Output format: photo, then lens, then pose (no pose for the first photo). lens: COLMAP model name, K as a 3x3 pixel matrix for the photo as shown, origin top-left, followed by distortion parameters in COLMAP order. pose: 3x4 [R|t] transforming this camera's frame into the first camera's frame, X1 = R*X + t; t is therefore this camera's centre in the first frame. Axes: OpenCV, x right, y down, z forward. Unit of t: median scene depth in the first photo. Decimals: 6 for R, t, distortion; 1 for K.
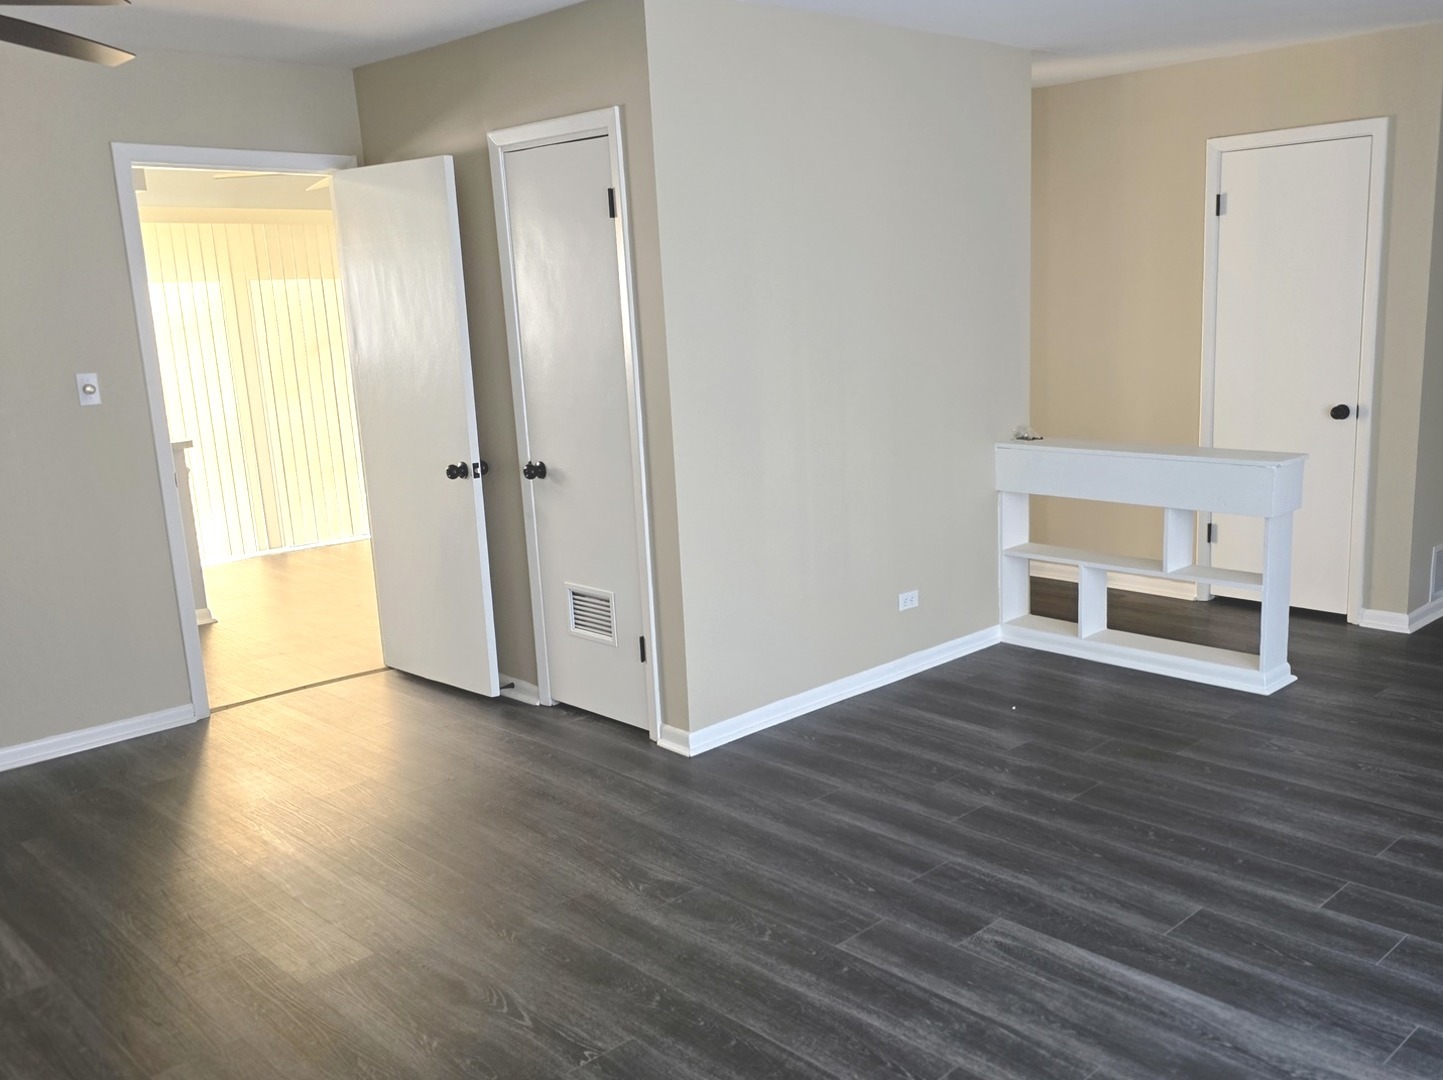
lens RADIAL K [[1326.7, 0, 721.5], [0, 1326.7, 540.0], [0, 0, 1]] dist [0.104946, -0.131205]
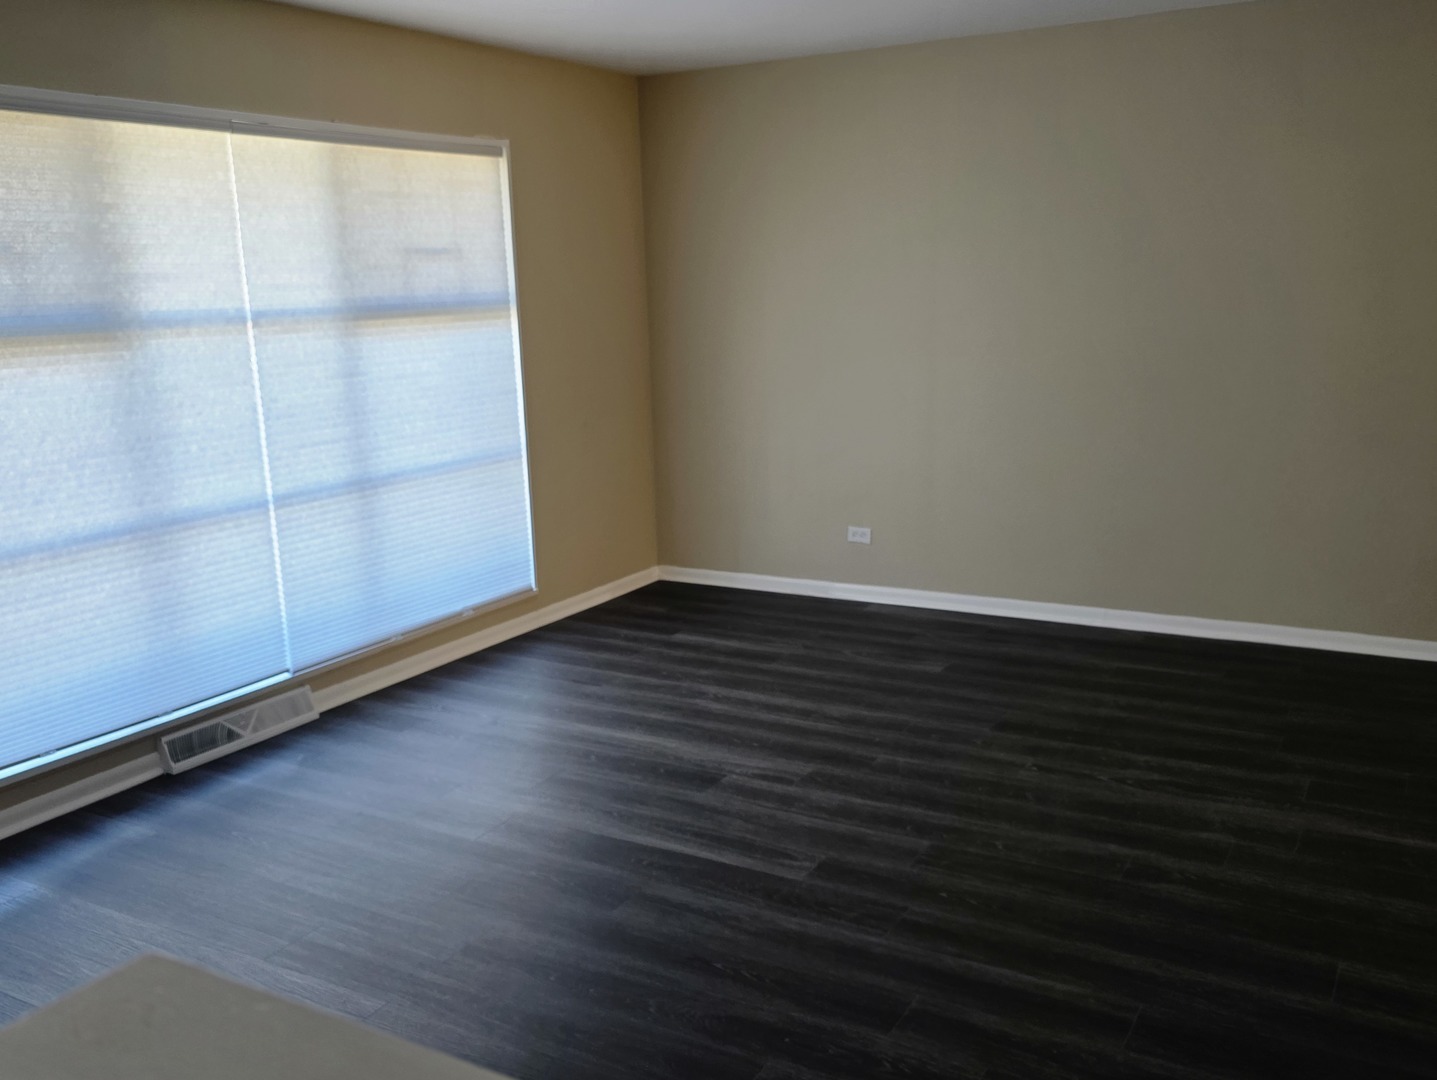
lens RADIAL K [[1321.2, 0, 718.5], [0, 1321.2, 540.0], [0, 0, 1]] dist [0.104946, -0.131205]
pose [[-0.946479, 0.125813, -0.297235, 0.560992], [0.002406, 0.923626, 0.383288, -0.361388], [0.322756, 0.362058, -0.874495, 1.854747]]
